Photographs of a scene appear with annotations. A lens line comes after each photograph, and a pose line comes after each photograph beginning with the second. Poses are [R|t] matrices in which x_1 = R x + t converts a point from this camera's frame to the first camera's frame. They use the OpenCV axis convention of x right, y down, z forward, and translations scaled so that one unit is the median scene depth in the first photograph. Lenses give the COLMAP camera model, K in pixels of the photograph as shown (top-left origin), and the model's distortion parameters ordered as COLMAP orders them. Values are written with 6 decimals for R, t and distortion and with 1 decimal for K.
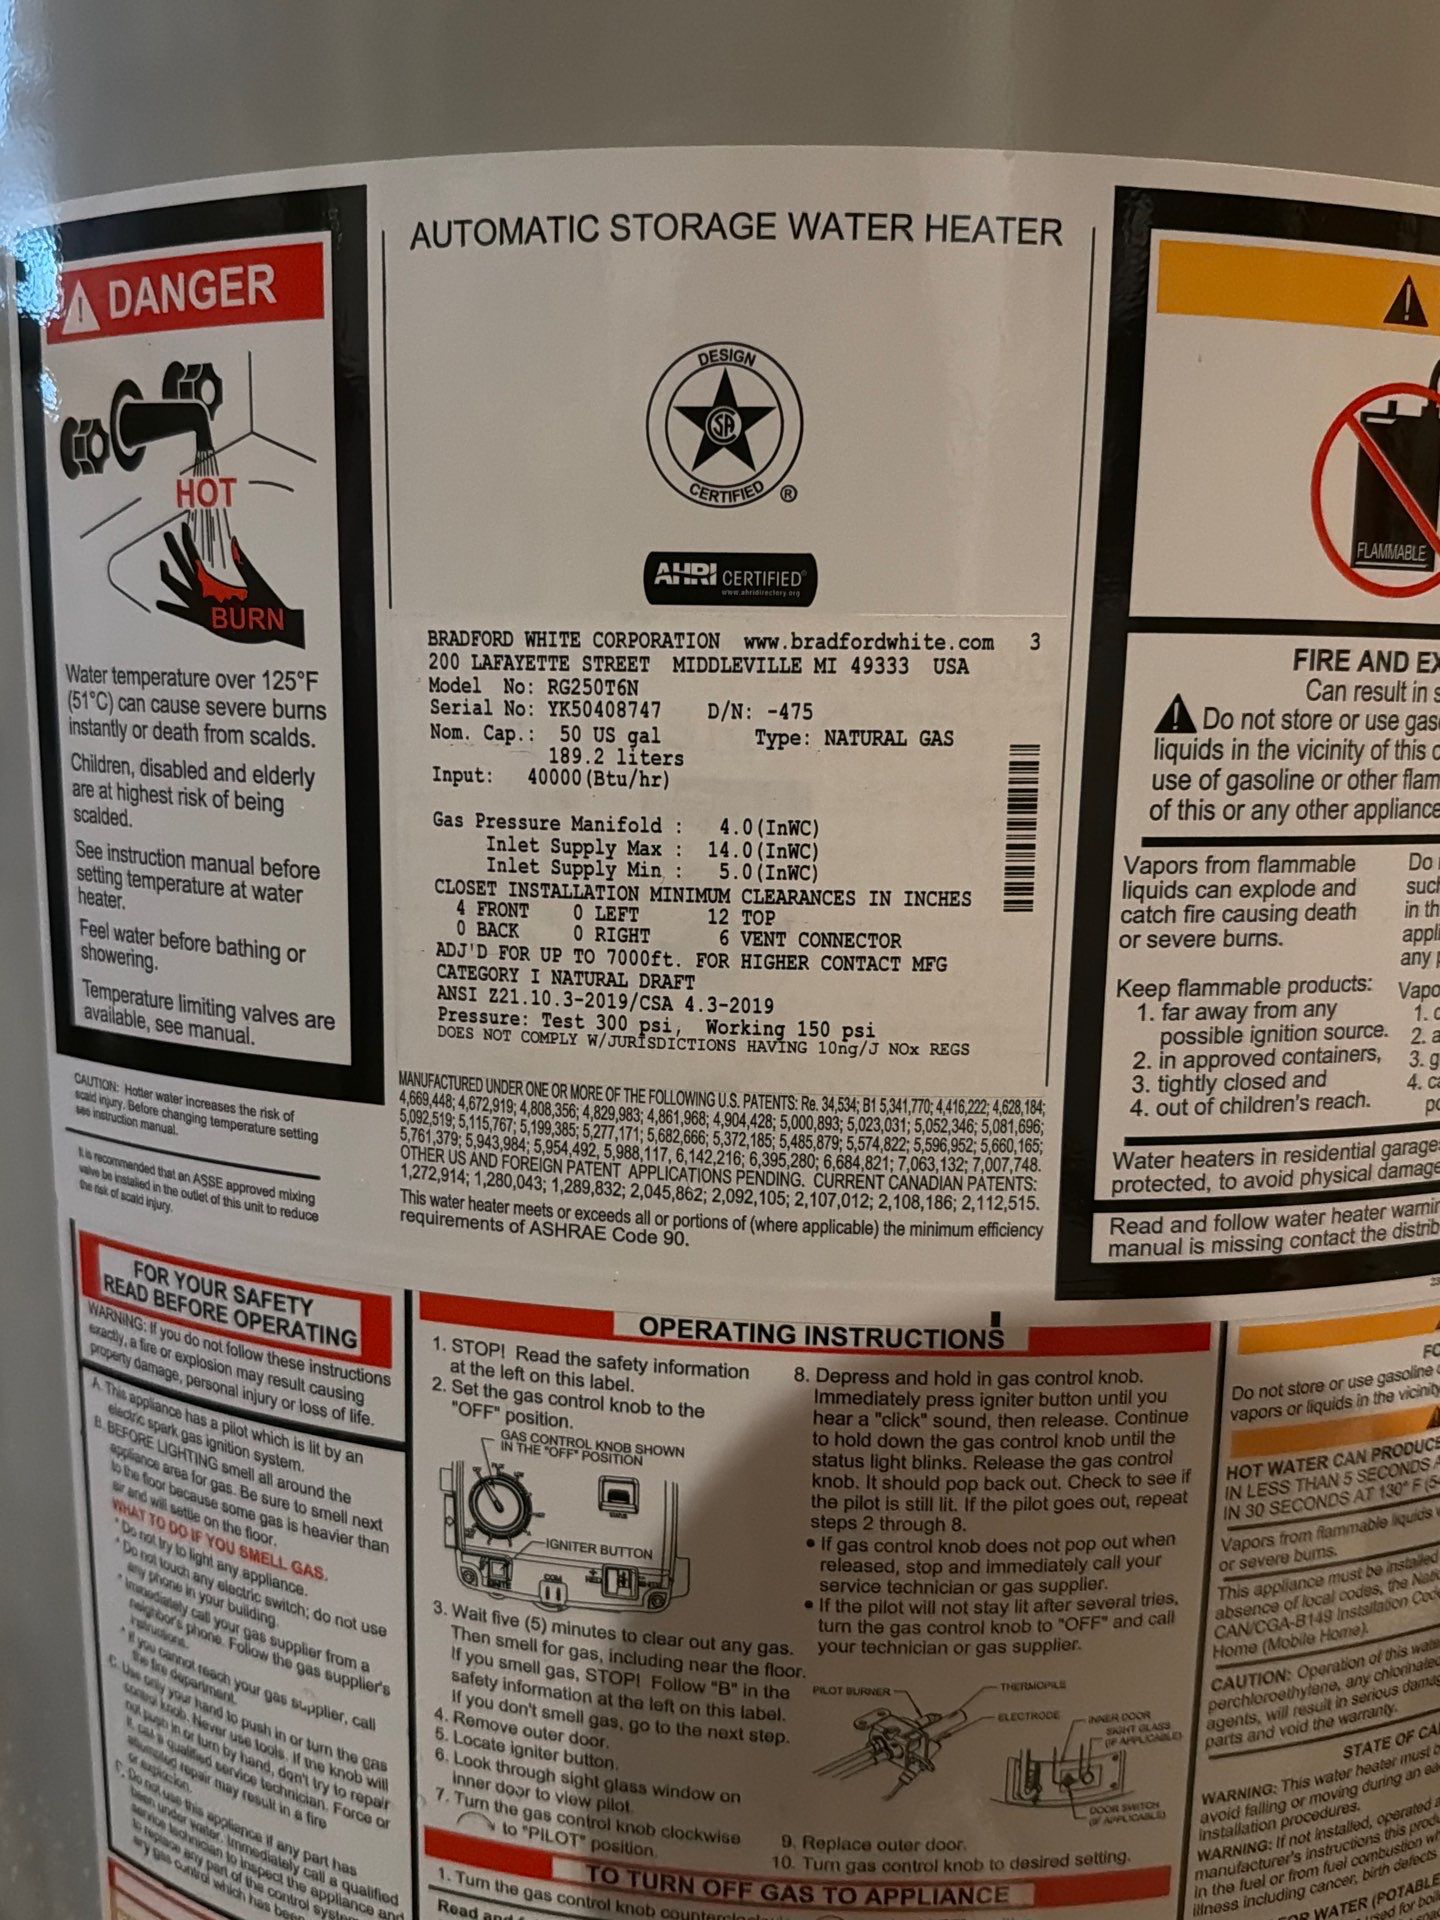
lens RADIAL K [[1612.8, 0, 758.0], [0, 1612.8, 954.0], [0, 0, 1]] dist [0.057403, -0.083267]
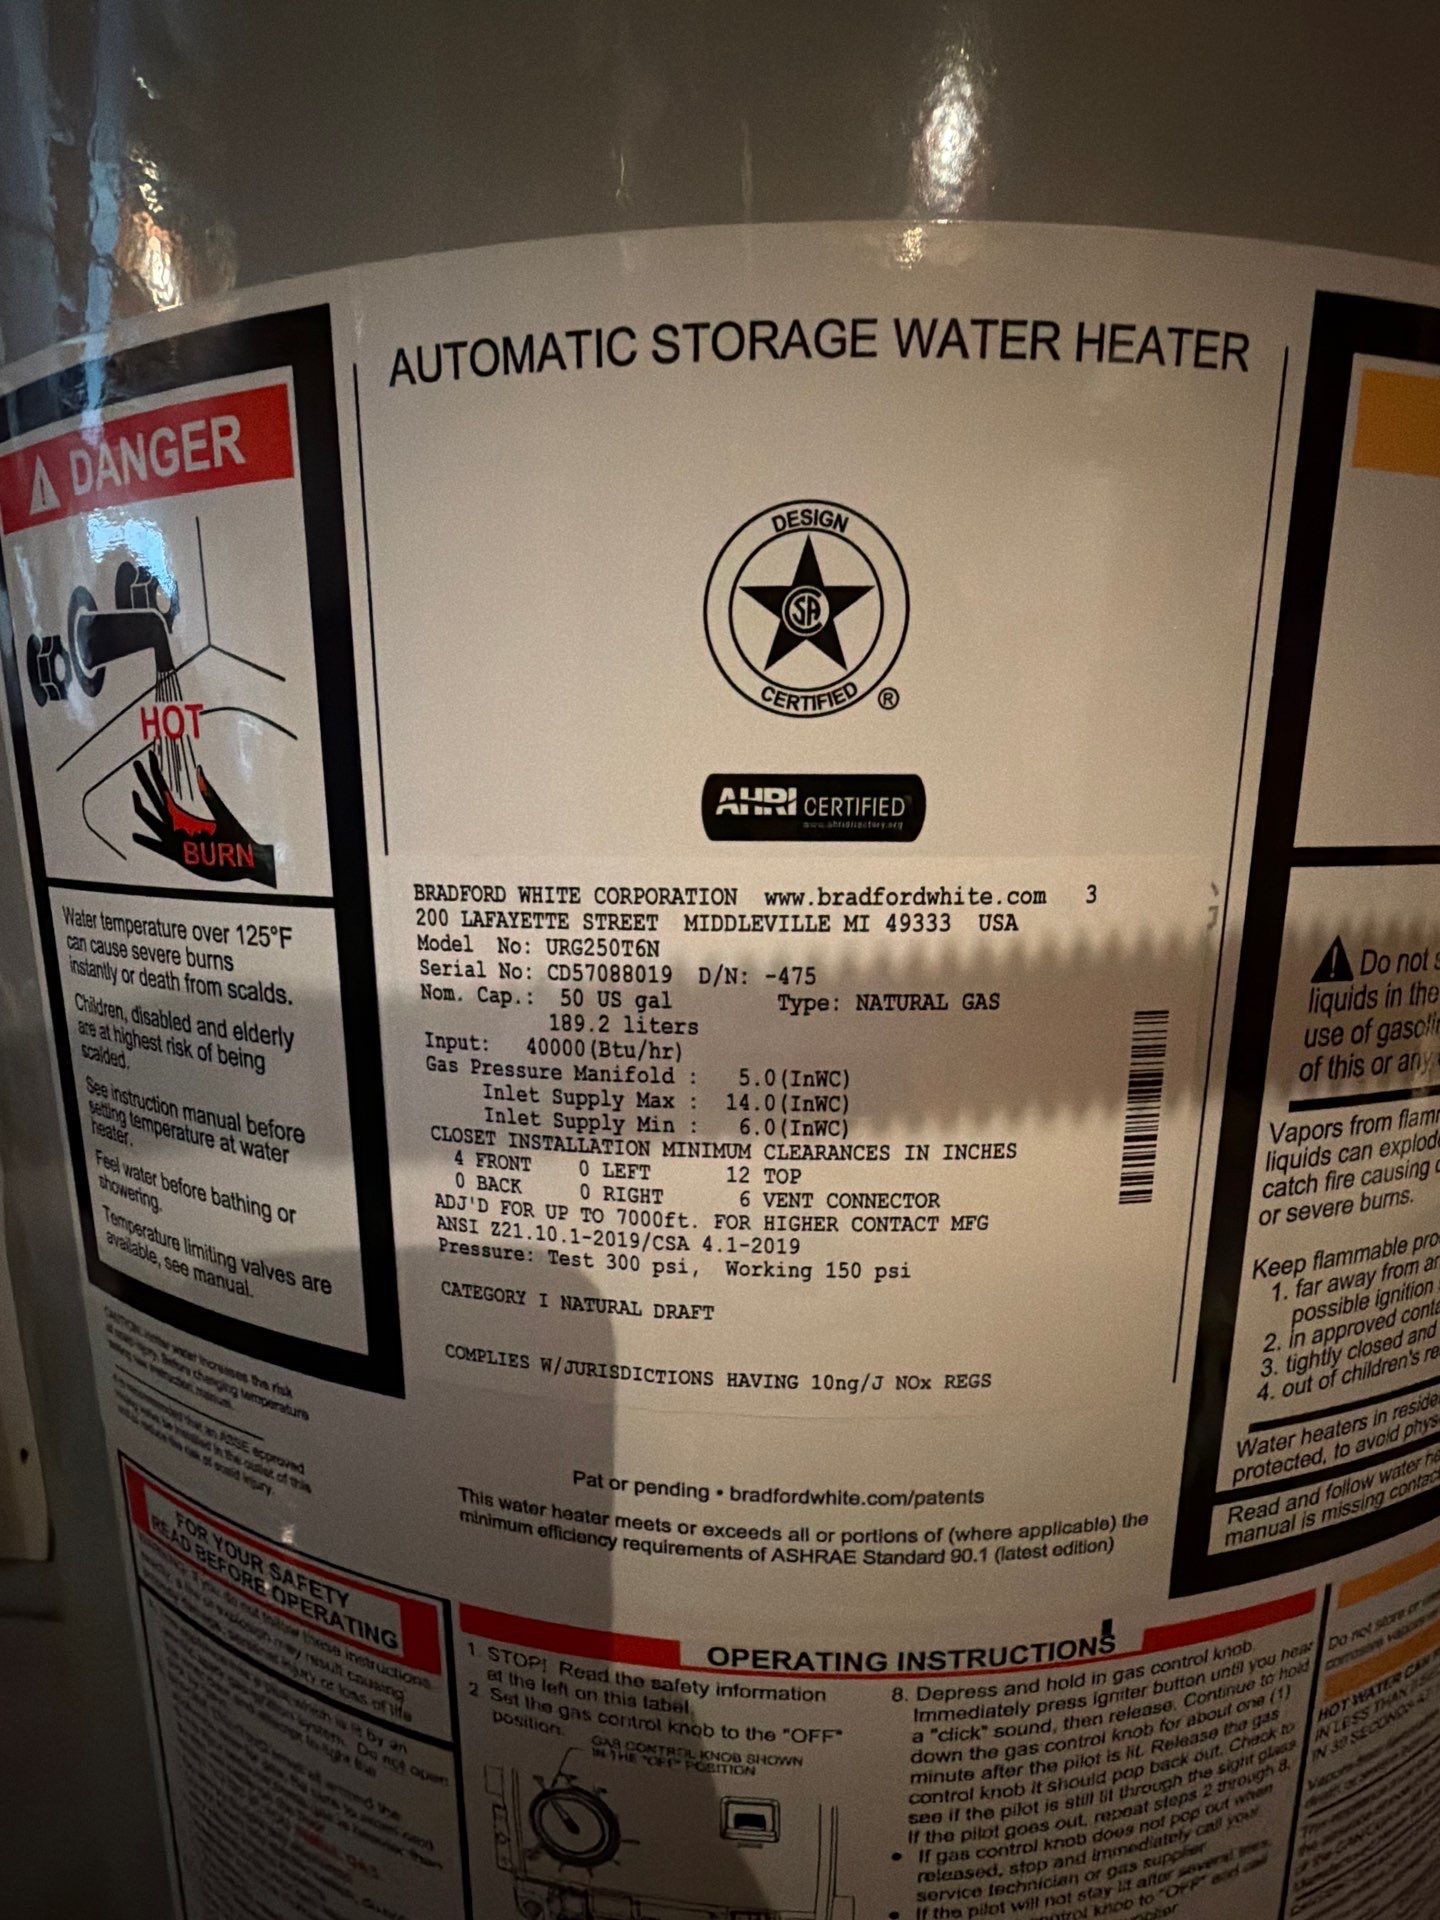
lens RADIAL K [[785.2, 0, 732.7], [0, 785.2, 954.8], [0, 0, 1]] dist [-0.004494, 0.001475]
pose [[0.997552, -0.026643, 0.064652, -0.075817], [0.025878, 0.999585, 0.012640, -0.152678], [-0.064962, -0.010936, 0.997828, 0.570611]]
